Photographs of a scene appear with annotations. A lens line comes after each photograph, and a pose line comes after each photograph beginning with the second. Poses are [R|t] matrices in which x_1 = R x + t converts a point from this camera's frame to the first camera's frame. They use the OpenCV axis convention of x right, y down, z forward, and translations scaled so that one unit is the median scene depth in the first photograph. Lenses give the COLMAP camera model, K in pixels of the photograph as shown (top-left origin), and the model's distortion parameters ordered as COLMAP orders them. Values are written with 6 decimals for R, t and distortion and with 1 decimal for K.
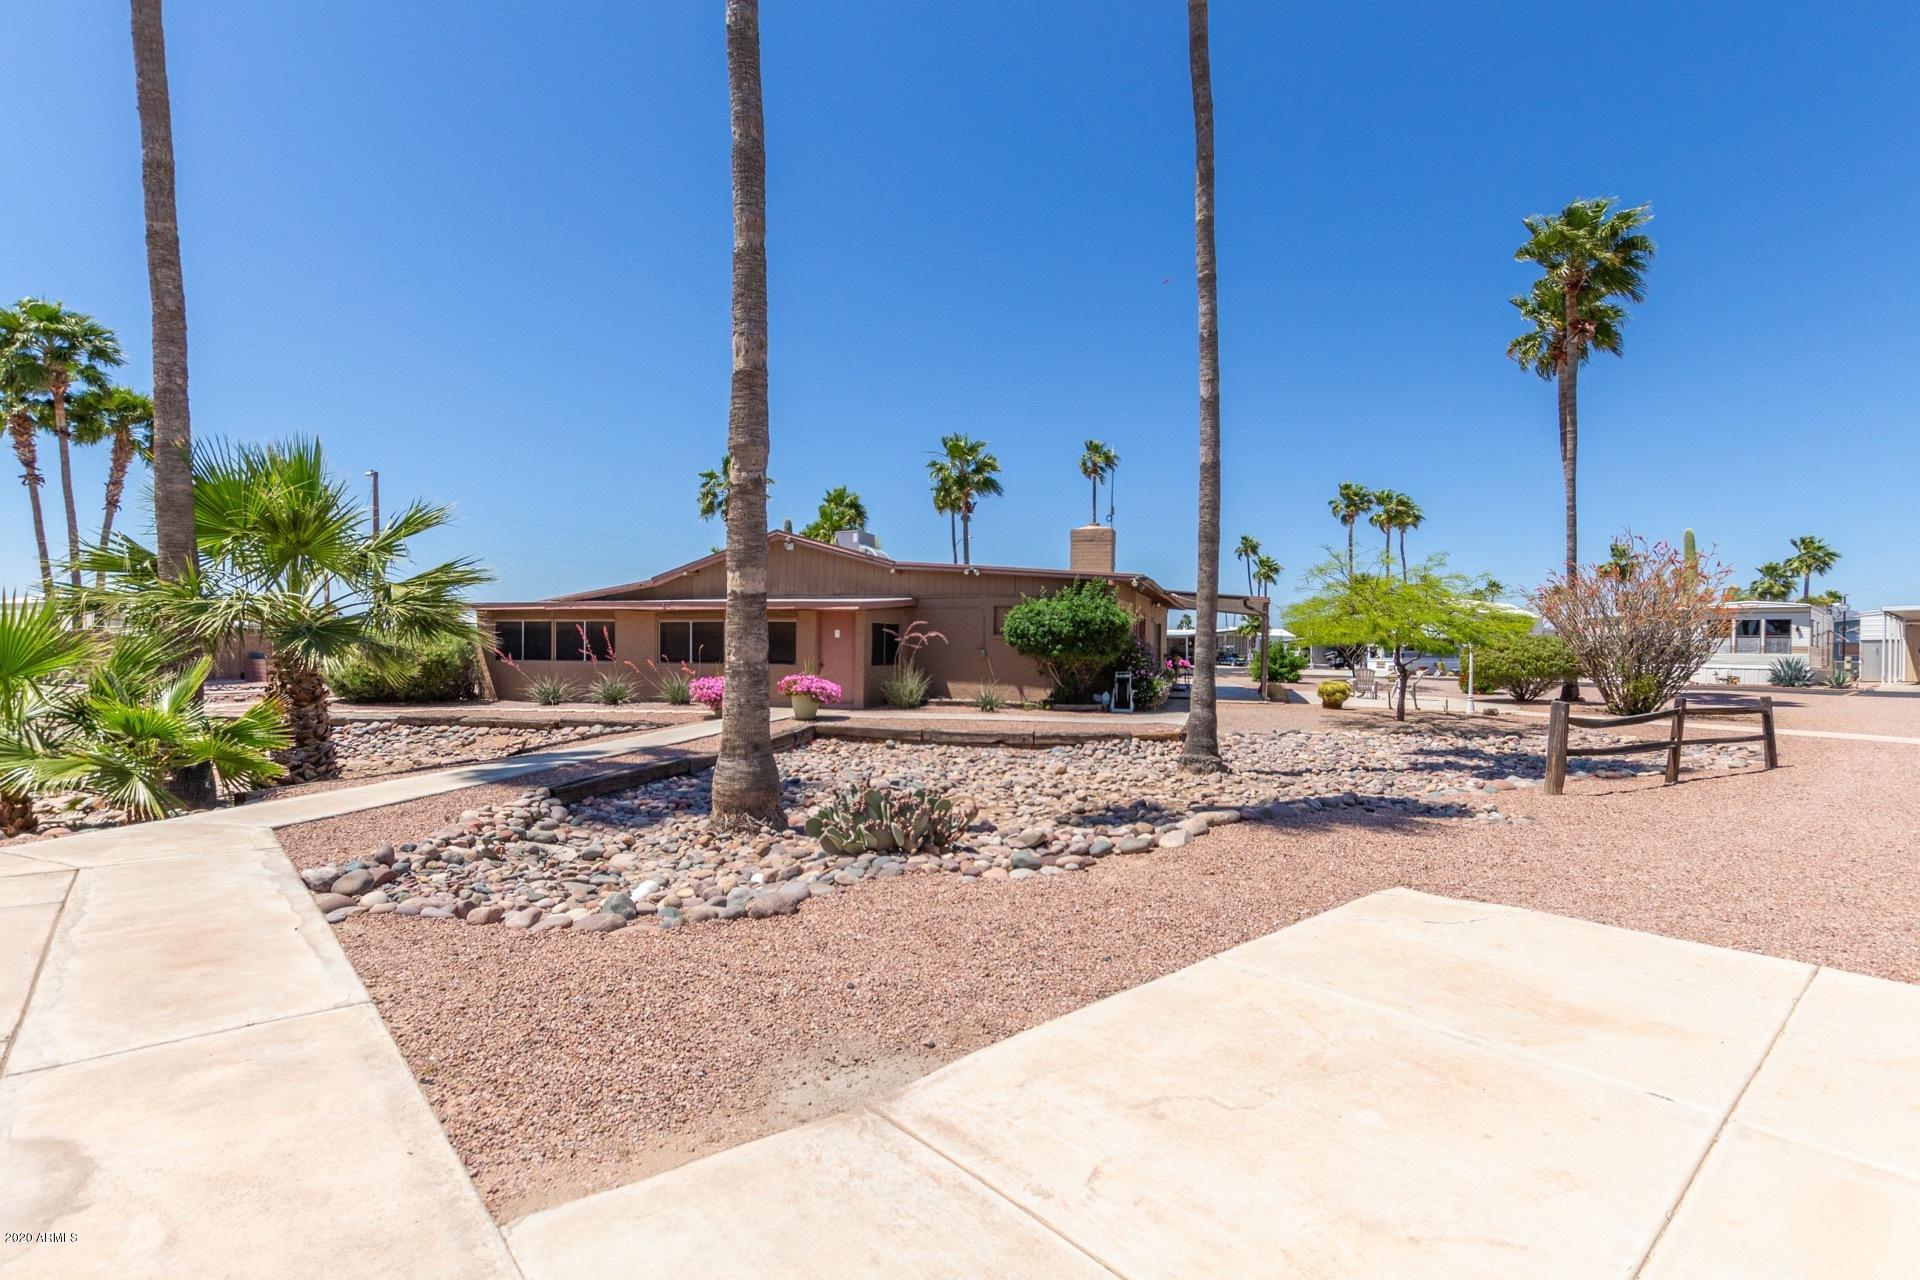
lens RADIAL K [[897.5, 0, 972.0], [0, 897.5, 641.5], [0, 0, 1]] dist [0.005457, 0.000243]
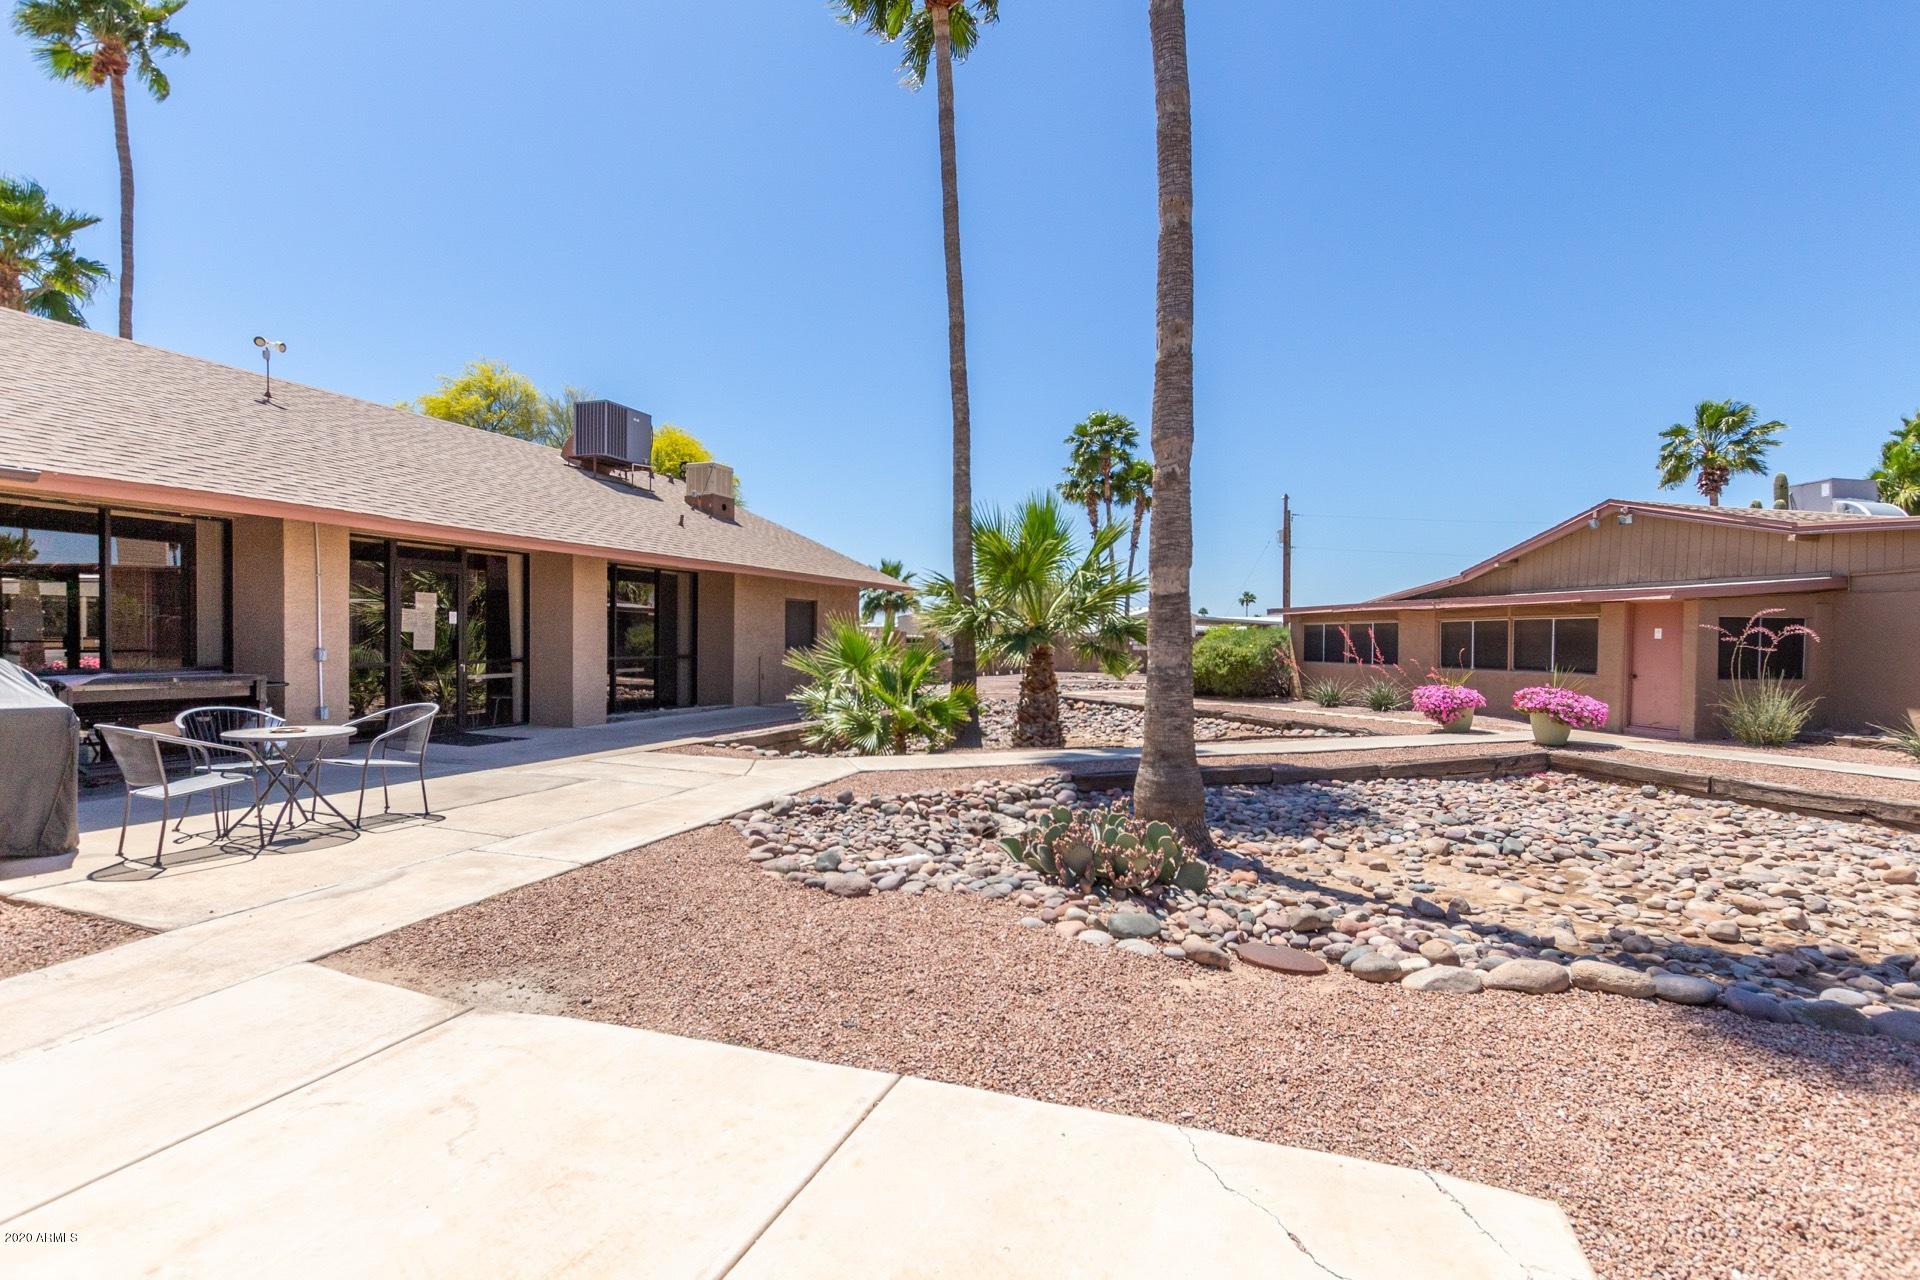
lens RADIAL K [[897.5, 0, 972.1], [0, 897.5, 643.3], [0, 0, 1]] dist [0.005457, 0.000243]
pose [[0.483580, -0.000863, -0.875300, 0.223611], [0.000734, 1.000000, -0.000580, -0.000584], [0.875300, -0.000362, 0.483581, 0.165848]]
